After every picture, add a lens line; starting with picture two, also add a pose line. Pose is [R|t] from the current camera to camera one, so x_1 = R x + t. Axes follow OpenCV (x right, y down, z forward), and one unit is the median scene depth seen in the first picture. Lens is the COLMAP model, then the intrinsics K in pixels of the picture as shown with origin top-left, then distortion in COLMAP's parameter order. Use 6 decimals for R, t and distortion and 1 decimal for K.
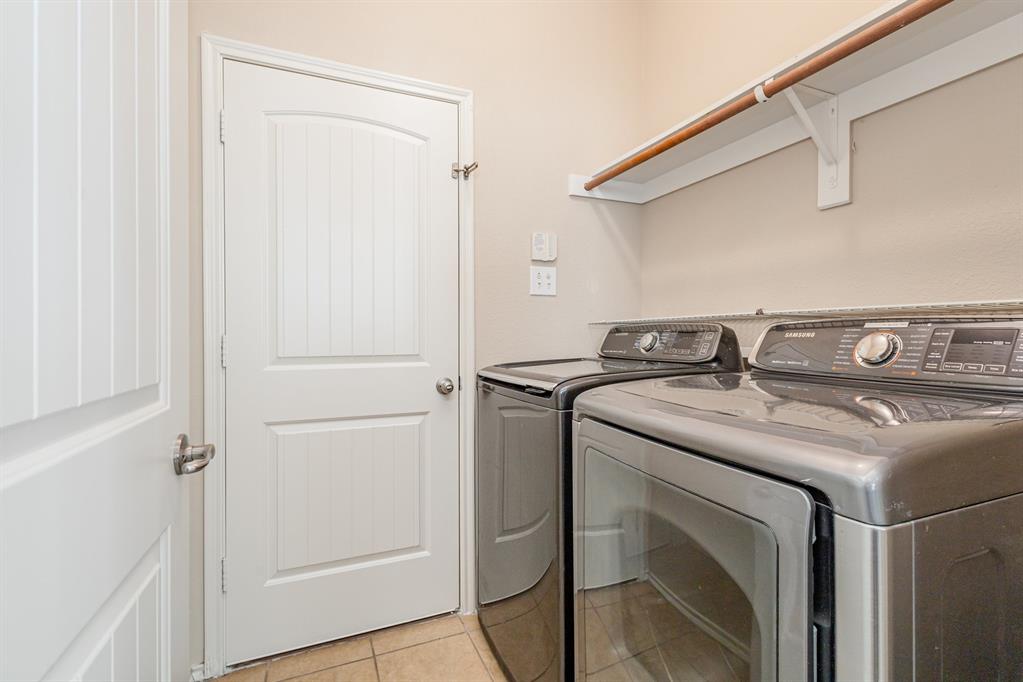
lens RADIAL K [[471.6, 0, 511.2], [0, 471.6, 333.4], [0, 0, 1]] dist [0.006537, -0.000083]
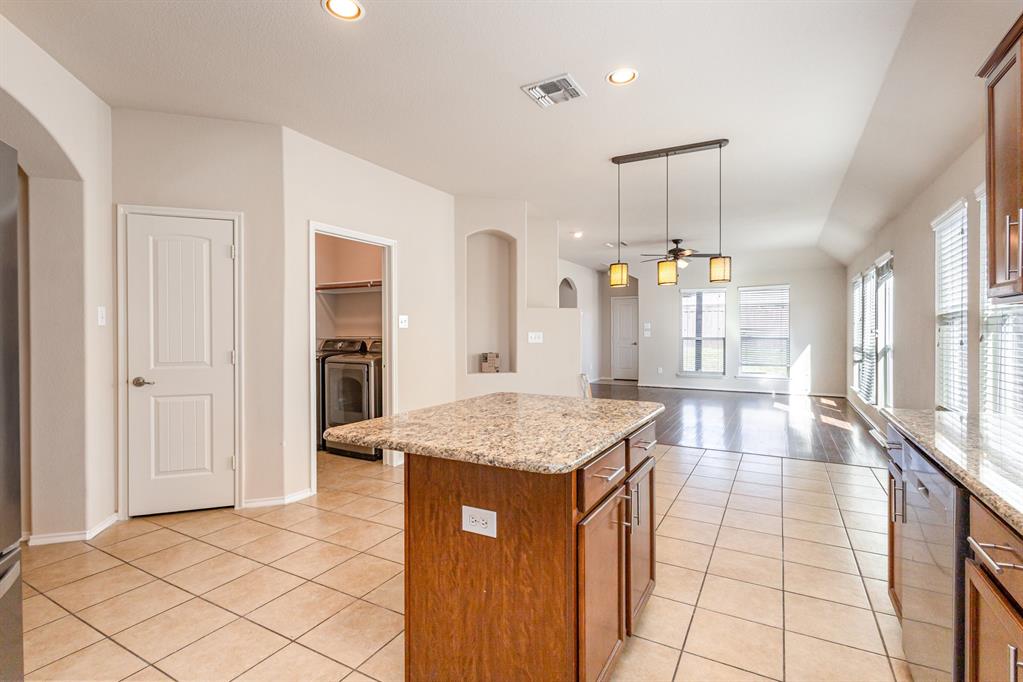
lens RADIAL K [[480.9, 0, 497.2], [0, 480.9, 334.9], [0, 0, 1]] dist [0.001973, -0.000020]
pose [[0.802050, -0.005557, 0.597231, -0.890894], [0.004880, 0.999984, 0.002751, -0.062158], [-0.597237, 0.000708, 0.802064, -2.494341]]
